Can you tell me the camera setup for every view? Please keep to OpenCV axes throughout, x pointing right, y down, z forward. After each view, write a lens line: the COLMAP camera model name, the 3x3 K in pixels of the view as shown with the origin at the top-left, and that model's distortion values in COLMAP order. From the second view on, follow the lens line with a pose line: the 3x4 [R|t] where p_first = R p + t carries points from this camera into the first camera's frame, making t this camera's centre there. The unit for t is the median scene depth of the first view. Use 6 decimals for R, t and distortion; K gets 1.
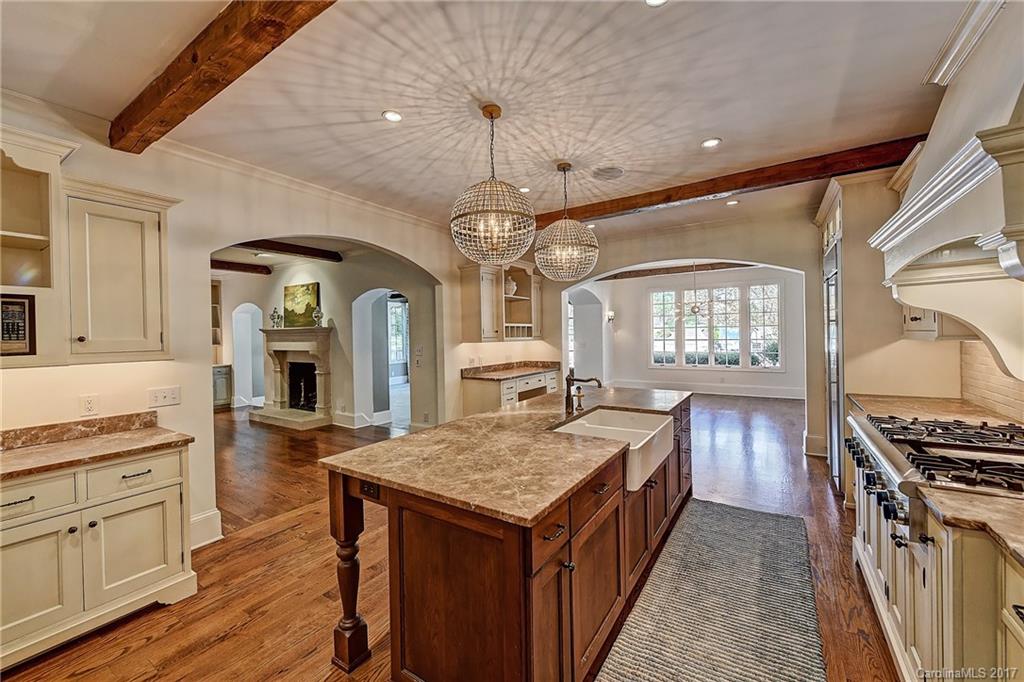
lens RADIAL K [[411.7, 0, 510.8], [0, 411.7, 337.2], [0, 0, 1]] dist [0.000086, 0.000007]
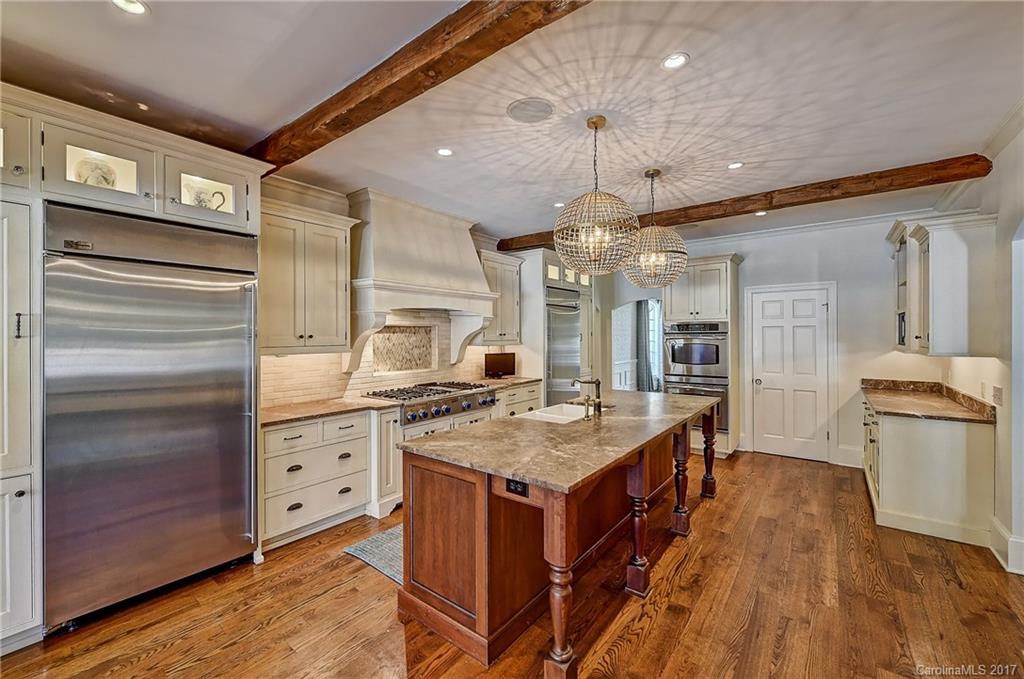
lens RADIAL K [[411.6, 0, 513.3], [0, 411.6, 335.1], [0, 0, 1]] dist [0.000942, 0.000100]
pose [[-0.995948, 0.022183, 0.087150, 0.223421], [0.022955, 0.999705, 0.007877, -0.034499], [-0.086950, 0.009846, -0.996164, 1.769366]]
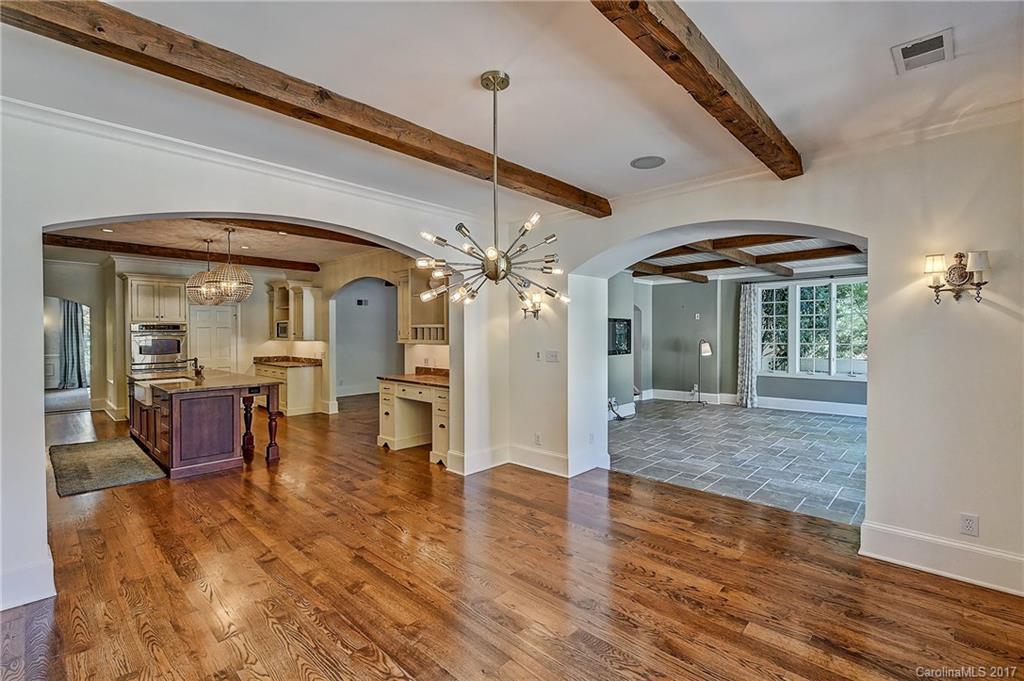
lens RADIAL K [[453.7, 0, 512.5], [0, 453.7, 338.1], [0, 0, 1]] dist [-0.000034, -0.000002]
pose [[-0.187022, 0.033101, -0.981798, 1.641690], [-0.002640, 0.999412, 0.034198, -0.065201], [0.982352, 0.008988, -0.186824, 2.377201]]
